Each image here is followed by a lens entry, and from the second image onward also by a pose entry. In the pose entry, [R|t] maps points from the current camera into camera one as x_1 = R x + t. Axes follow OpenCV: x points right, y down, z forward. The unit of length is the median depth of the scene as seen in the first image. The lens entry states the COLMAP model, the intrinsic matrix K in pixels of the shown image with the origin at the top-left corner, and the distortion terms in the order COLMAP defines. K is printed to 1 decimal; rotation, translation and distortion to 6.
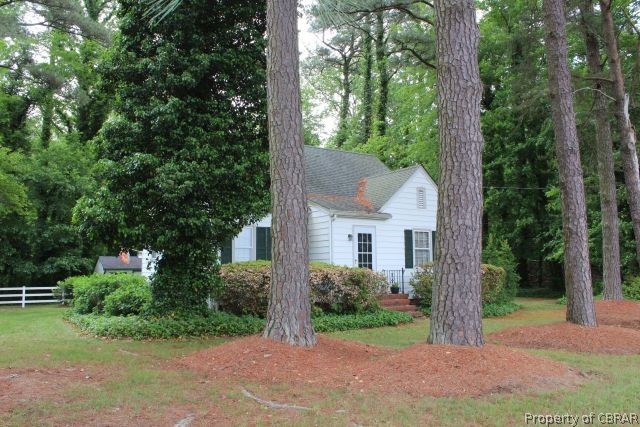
lens RADIAL K [[533.7, 0, 320.0], [0, 533.7, 213.5], [0, 0, 1]] dist [-0.104502, -0.001397]
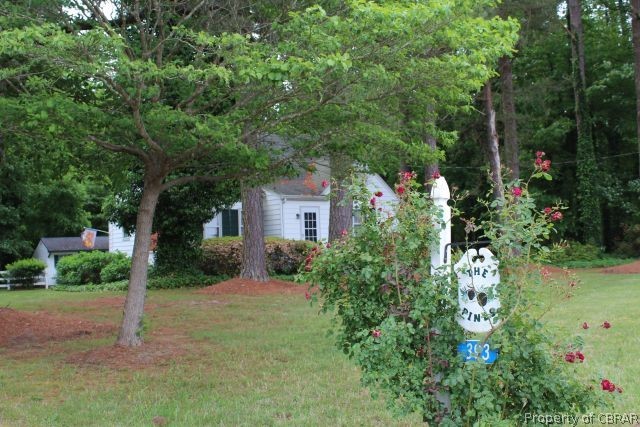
lens RADIAL K [[744.6, 0, 320.0], [0, 744.6, 213.5], [0, 0, 1]] dist [-0.008365, -0.002697]
pose [[0.998433, -0.022379, 0.051296, 0.019174], [0.019409, 0.998146, 0.057685, -0.059848], [-0.052492, -0.056599, 0.997016, -0.718121]]
